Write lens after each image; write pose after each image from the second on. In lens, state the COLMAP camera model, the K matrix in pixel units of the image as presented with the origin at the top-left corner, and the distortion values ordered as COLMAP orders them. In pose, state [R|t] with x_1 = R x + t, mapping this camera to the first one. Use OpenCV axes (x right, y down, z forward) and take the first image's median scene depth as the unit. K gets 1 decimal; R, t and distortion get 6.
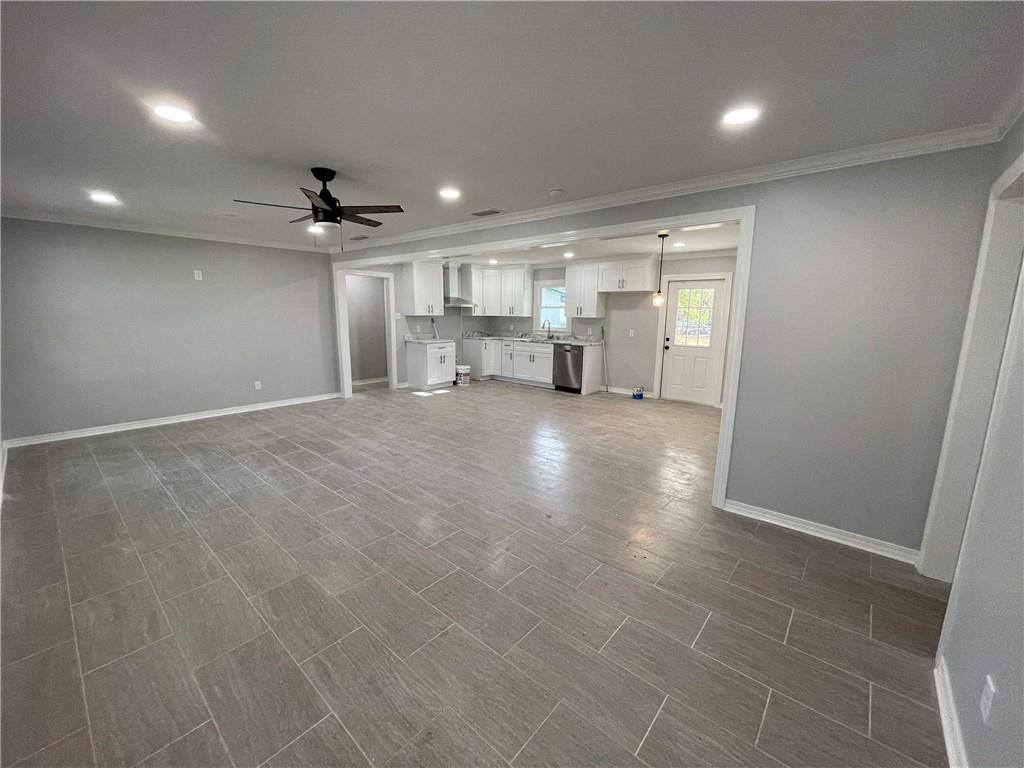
lens RADIAL K [[413.8, 0, 511.7], [0, 413.8, 385.3], [0, 0, 1]] dist [-0.001564, -0.000044]
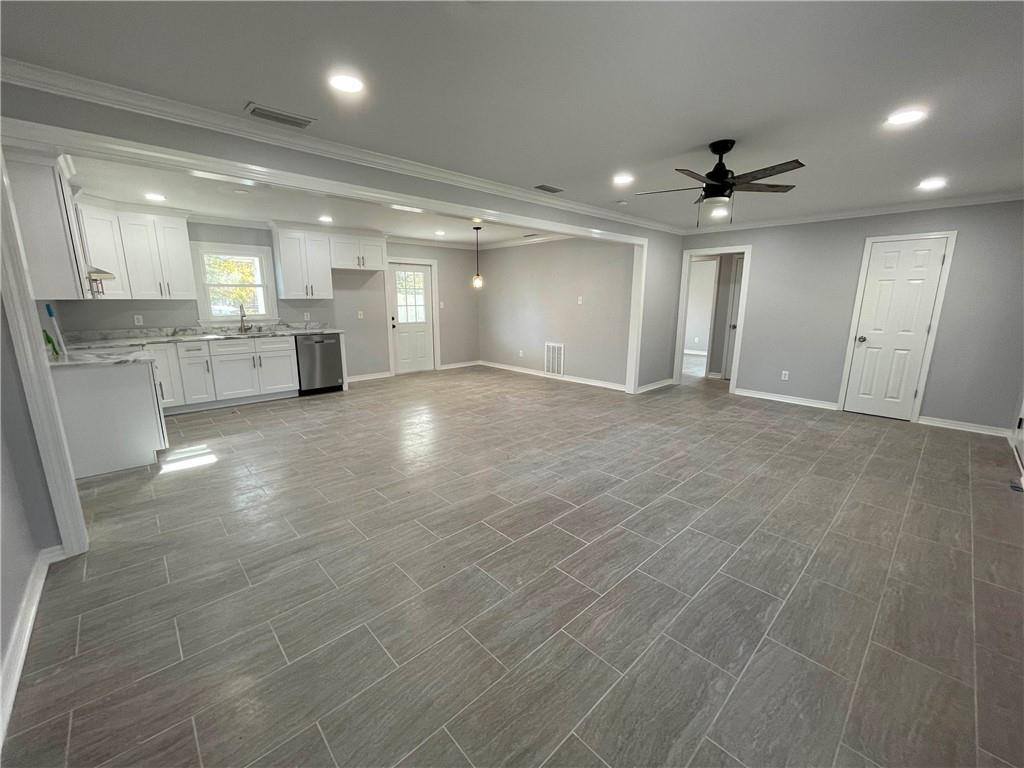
lens RADIAL K [[413.8, 0, 504.8], [0, 413.8, 383.2], [0, 0, 1]] dist [-0.001564, -0.000044]
pose [[0.113160, -0.210847, 0.970947, -0.652994], [0.174209, 0.966296, 0.189534, -0.102273], [-0.978185, 0.147700, 0.146077, 0.596117]]
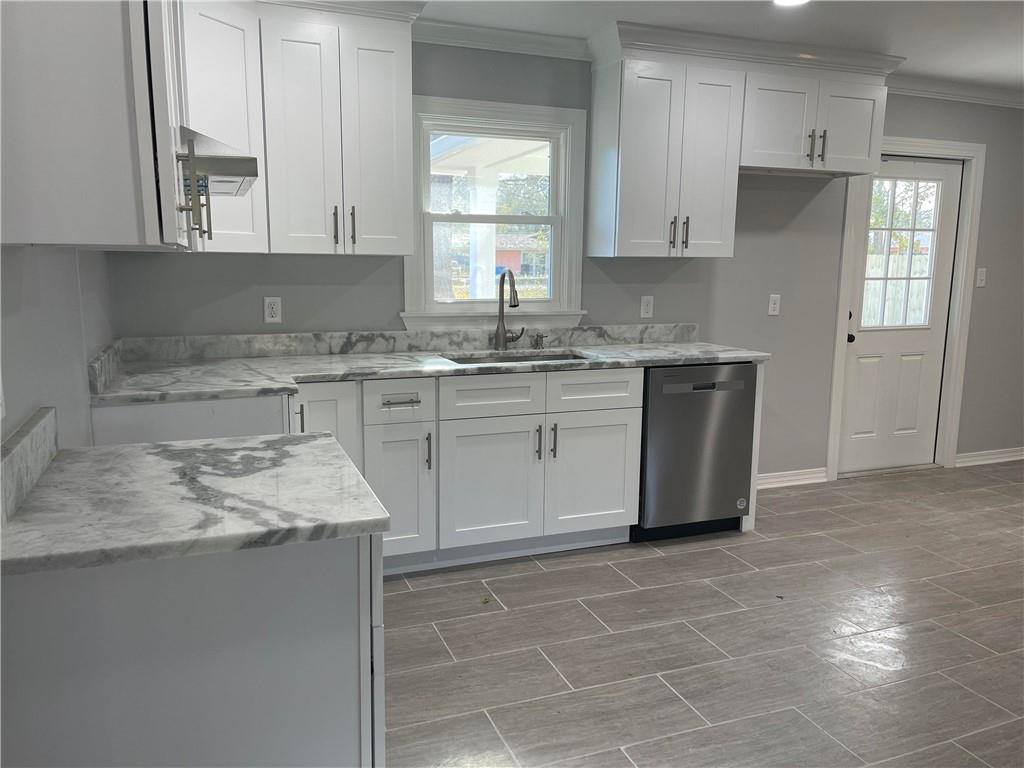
lens RADIAL K [[769.1, 0, 506.3], [0, 769.1, 386.0], [0, 0, 1]] dist [0.040080, -0.002651]
pose [[0.476111, -0.148090, 0.866826, -0.370579], [0.150972, 0.984848, 0.085331, -0.154607], [-0.866329, 0.090240, 0.491254, 0.938829]]
